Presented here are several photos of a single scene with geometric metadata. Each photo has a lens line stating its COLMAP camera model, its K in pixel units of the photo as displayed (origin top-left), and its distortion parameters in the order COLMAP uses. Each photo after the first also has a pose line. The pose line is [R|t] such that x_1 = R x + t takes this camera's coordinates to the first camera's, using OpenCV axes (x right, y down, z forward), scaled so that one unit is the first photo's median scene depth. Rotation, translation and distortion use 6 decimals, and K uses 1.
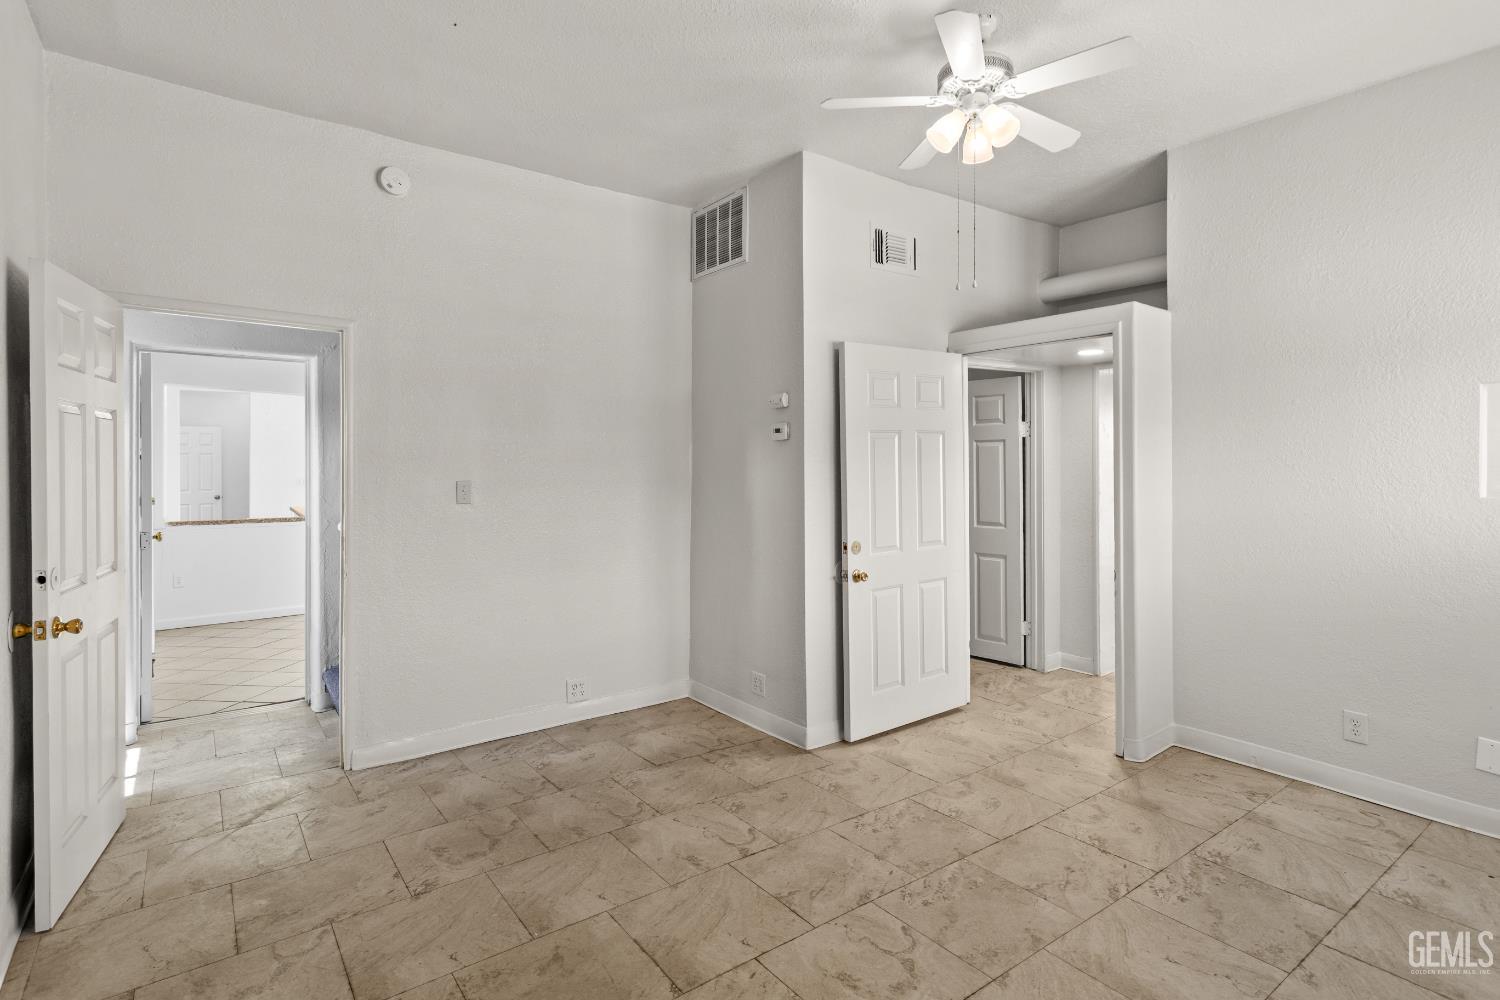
lens RADIAL K [[747.6, 0, 747.9], [0, 747.6, 461.8], [0, 0, 1]] dist [0.000705, 0.000624]
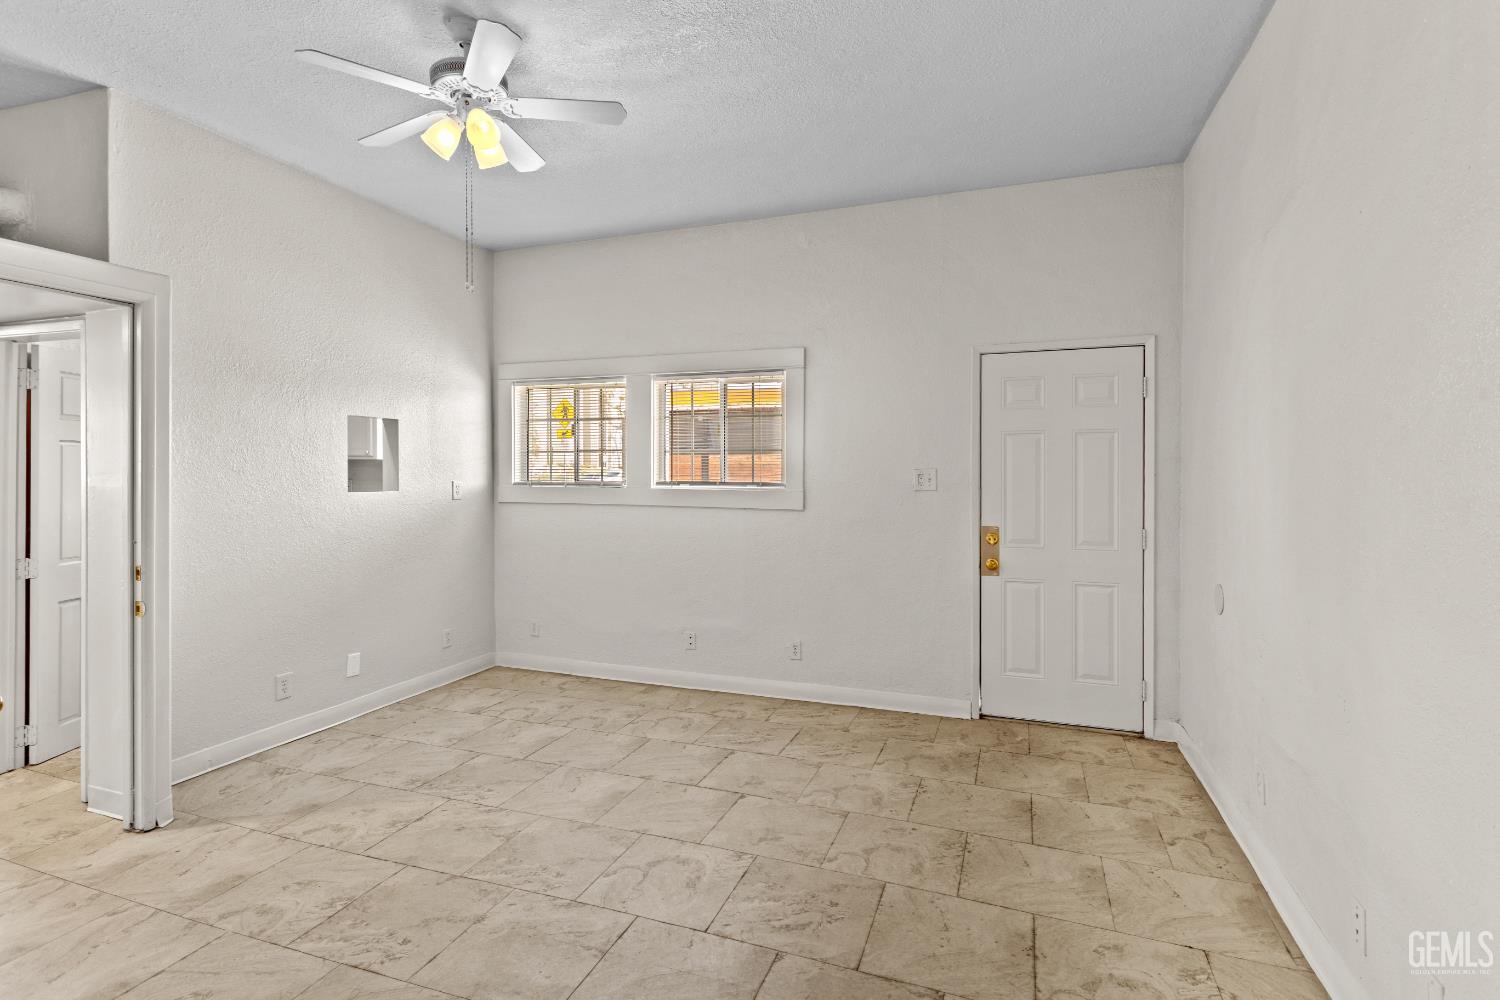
lens RADIAL K [[721.3, 0, 753.9], [0, 721.3, 470.5], [0, 0, 1]] dist [0.004251, 0.000392]
pose [[-0.545883, 0.001246, 0.837861, -0.624551], [-0.002417, 0.999992, -0.003062, 0.004192], [-0.837858, -0.003697, -0.545876, 1.051075]]
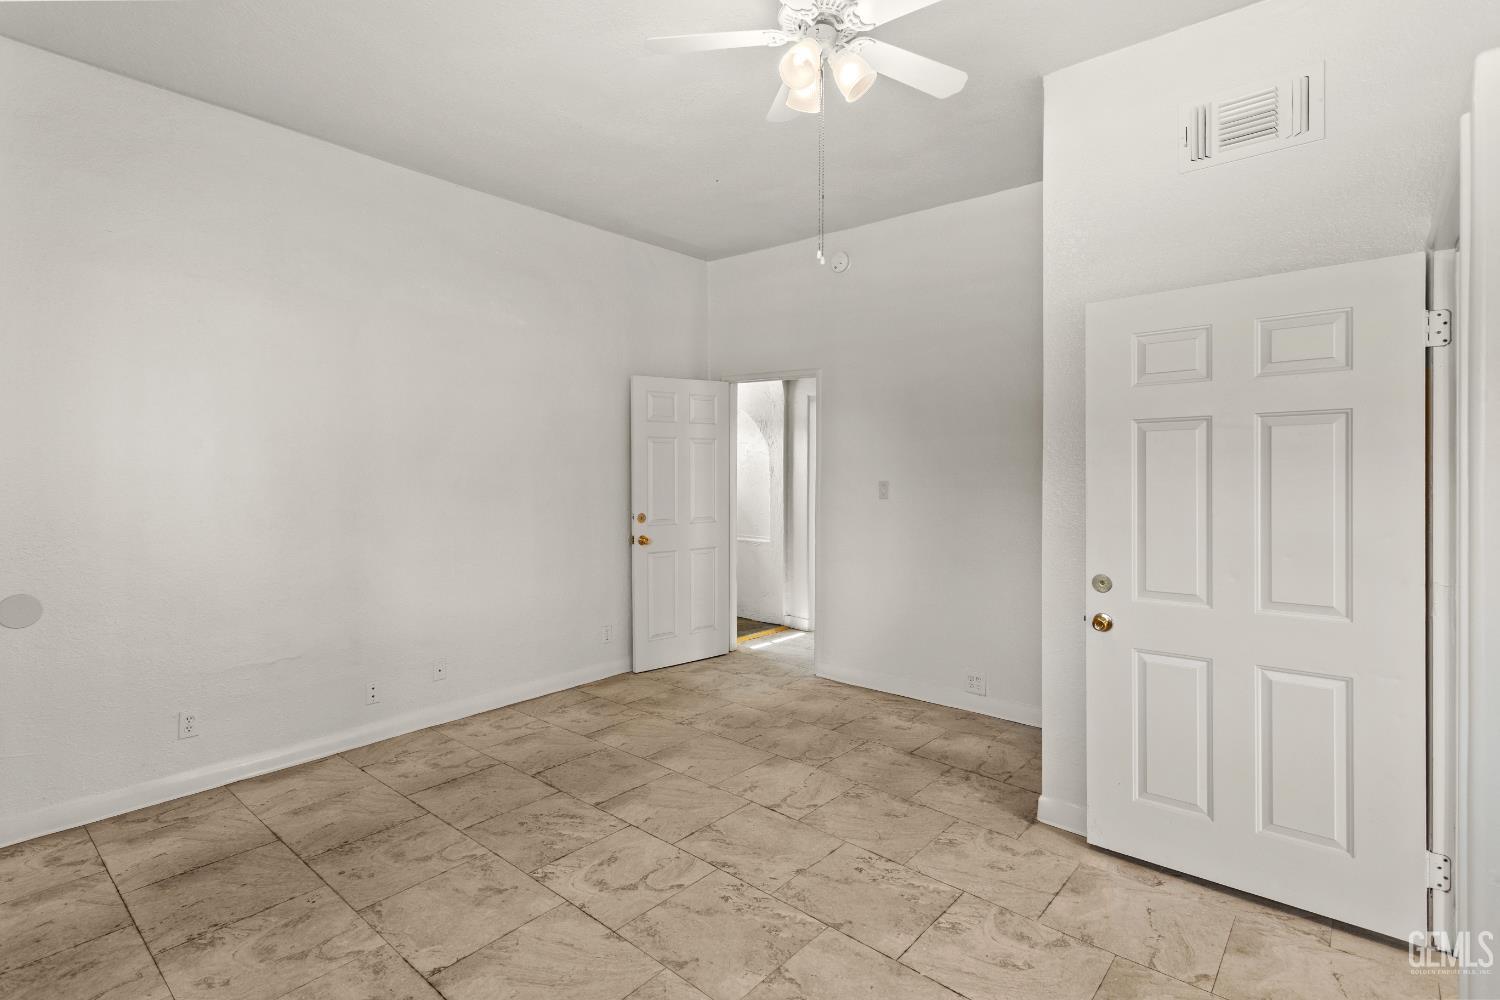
lens RADIAL K [[721.3, 0, 753.9], [0, 721.3, 470.5], [0, 0, 1]] dist [0.004251, 0.000392]
pose [[0.227554, 0.006131, -0.973746, 0.946123], [0.000456, 0.999979, 0.006402, -0.000065], [0.973765, -0.001901, 0.227547, 0.639794]]
